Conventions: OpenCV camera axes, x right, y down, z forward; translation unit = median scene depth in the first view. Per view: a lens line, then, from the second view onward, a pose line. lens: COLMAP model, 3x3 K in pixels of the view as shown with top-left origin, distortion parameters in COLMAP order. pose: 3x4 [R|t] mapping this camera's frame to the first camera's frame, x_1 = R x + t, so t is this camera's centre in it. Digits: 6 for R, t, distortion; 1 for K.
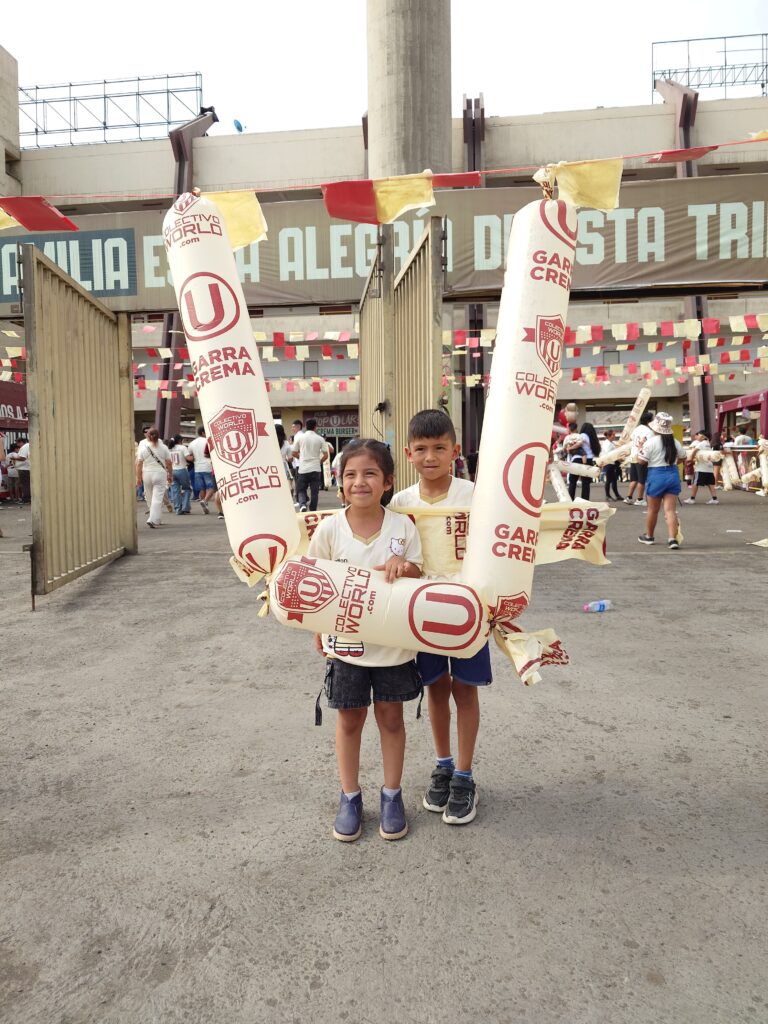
lens RADIAL K [[690.4, 0, 394.6], [0, 690.4, 511.0], [0, 0, 1]] dist [-0.003411, -0.006397]
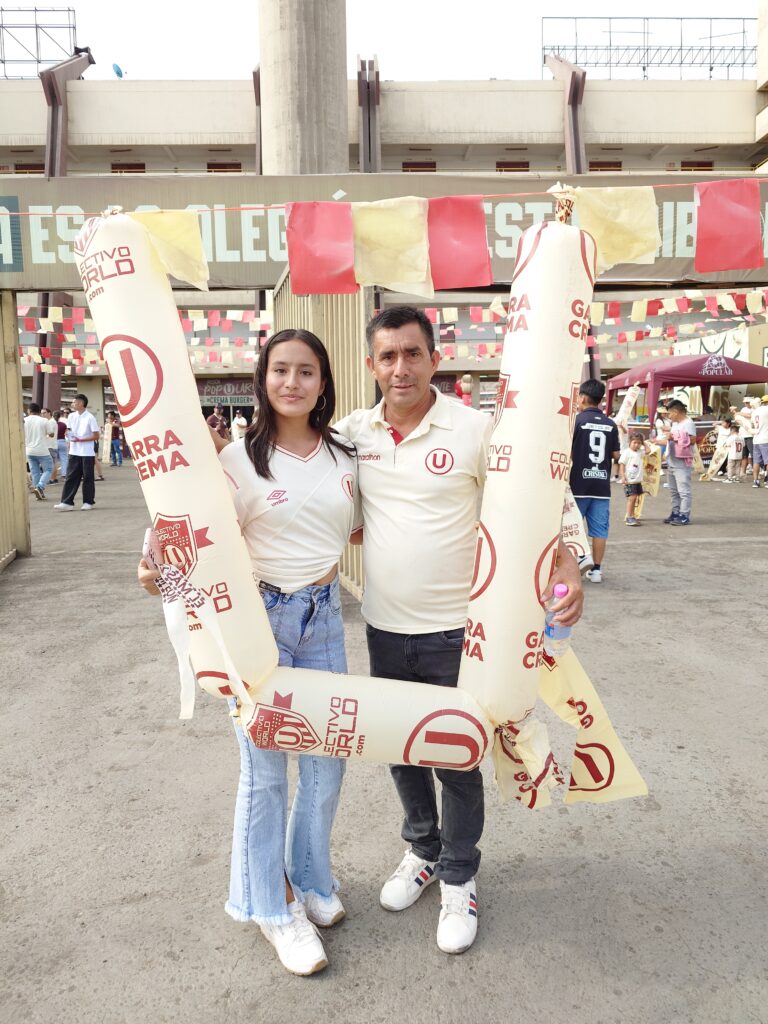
lens RADIAL K [[690.4, 0, 394.6], [0, 690.4, 511.0], [0, 0, 1]] dist [-0.003411, -0.006397]
pose [[0.989314, -0.014662, 0.145060, -0.063619], [0.008540, 0.999050, 0.042738, -0.079247], [-0.145549, -0.041042, 0.988499, 0.057151]]
